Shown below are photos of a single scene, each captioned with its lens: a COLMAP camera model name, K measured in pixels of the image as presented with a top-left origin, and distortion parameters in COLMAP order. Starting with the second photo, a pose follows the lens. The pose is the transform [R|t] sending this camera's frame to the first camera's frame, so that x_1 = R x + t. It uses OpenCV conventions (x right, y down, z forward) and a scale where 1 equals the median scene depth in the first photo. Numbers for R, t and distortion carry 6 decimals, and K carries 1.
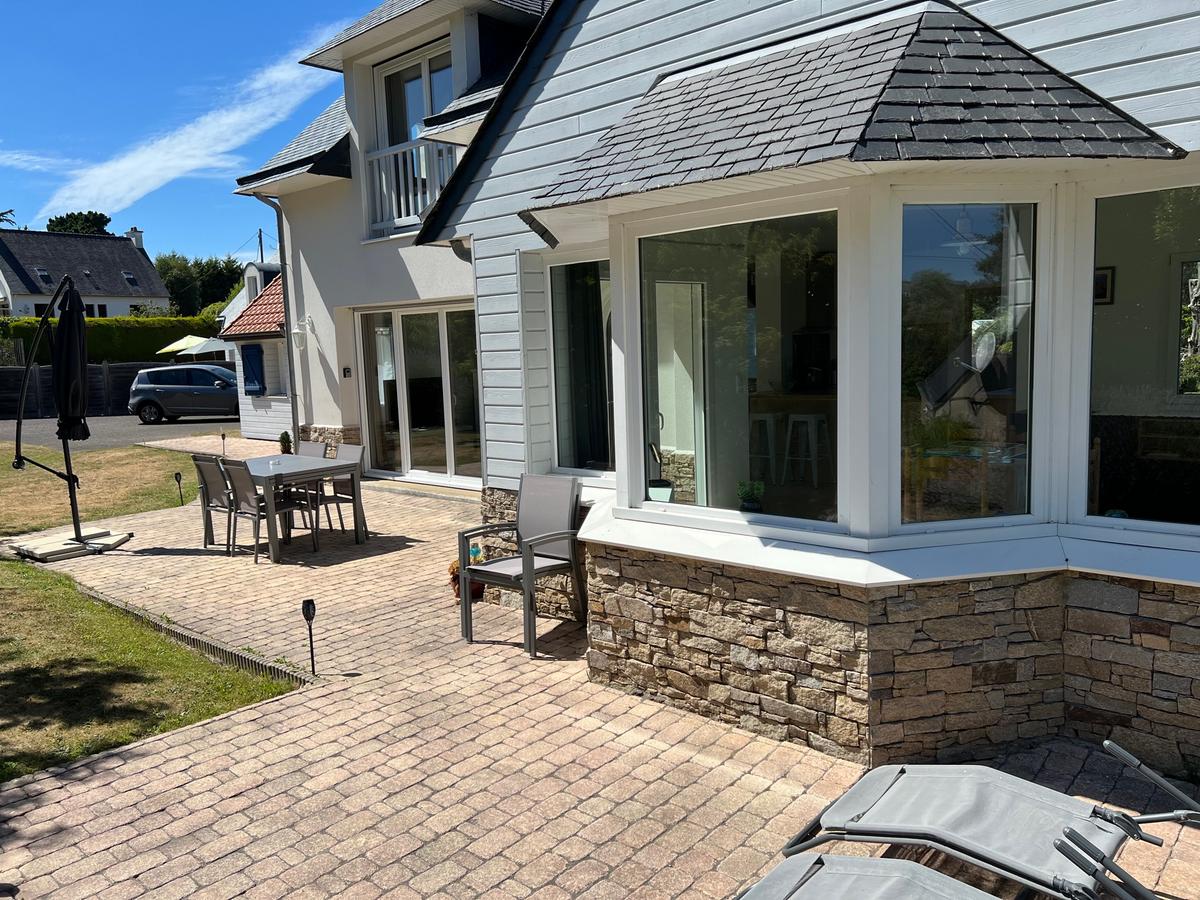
lens RADIAL K [[904.3, 0, 593.5], [0, 904.3, 452.0], [0, 0, 1]] dist [0.065743, -0.105588]
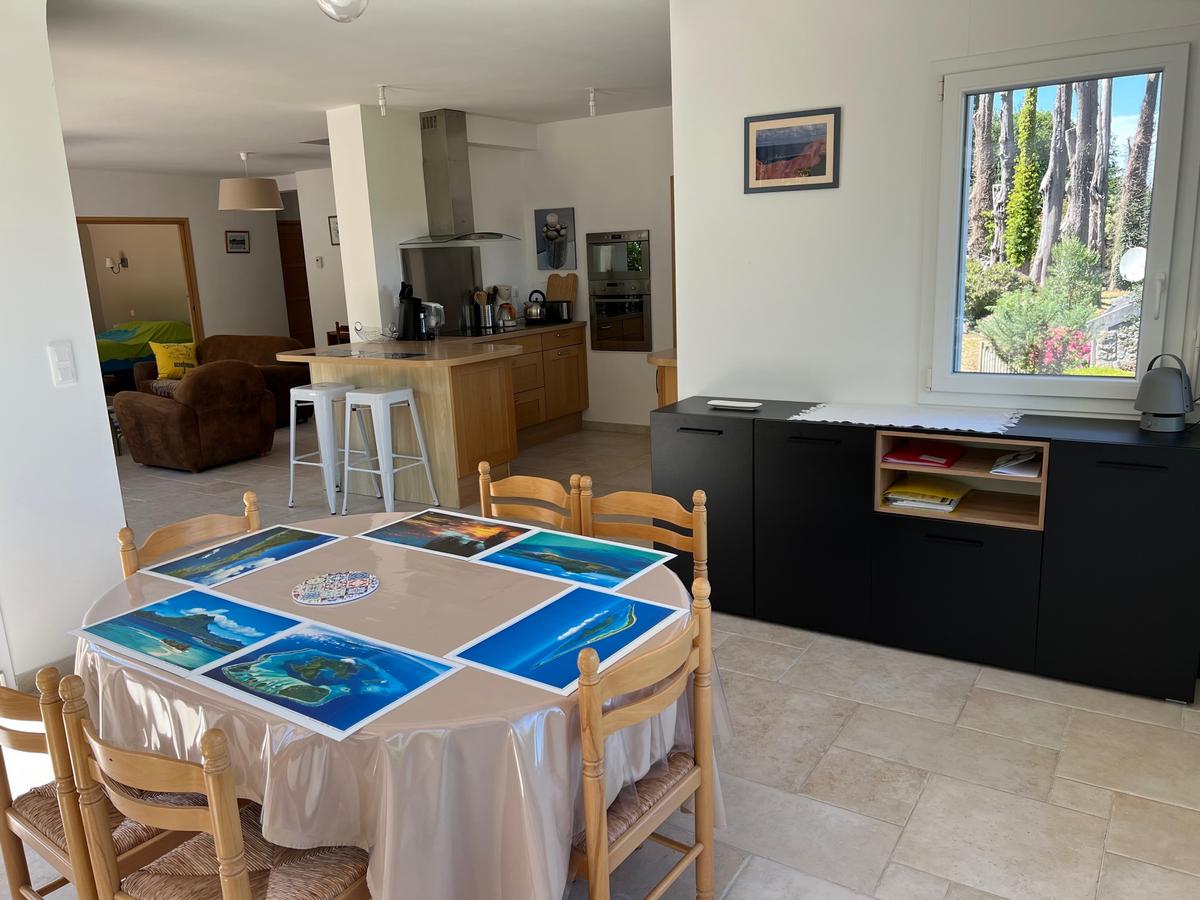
lens RADIAL K [[904.3, 0, 593.5], [0, 904.3, 452.0], [0, 0, 1]] dist [0.065743, -0.105588]
pose [[0.985237, -0.042772, 0.165765, 0.270003], [0.026701, 0.994829, 0.097990, -0.054672], [-0.169099, -0.092117, 0.981285, 0.403906]]
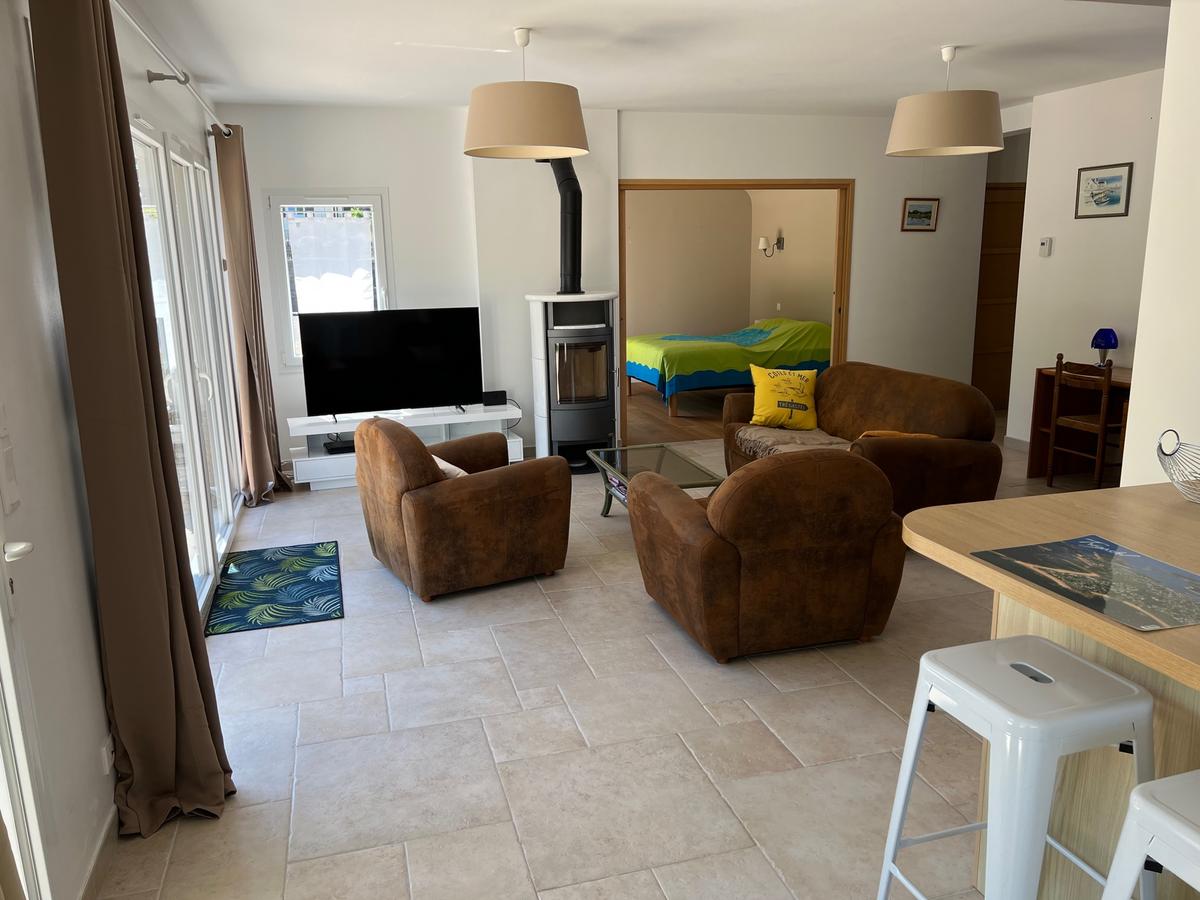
lens RADIAL K [[904.3, 0, 593.5], [0, 904.3, 452.0], [0, 0, 1]] dist [0.065743, -0.105588]
pose [[0.853329, 0.130136, -0.504871, 0.207129], [-0.072235, 0.988519, 0.132711, -0.103402], [0.516345, -0.076777, 0.852932, 0.832594]]
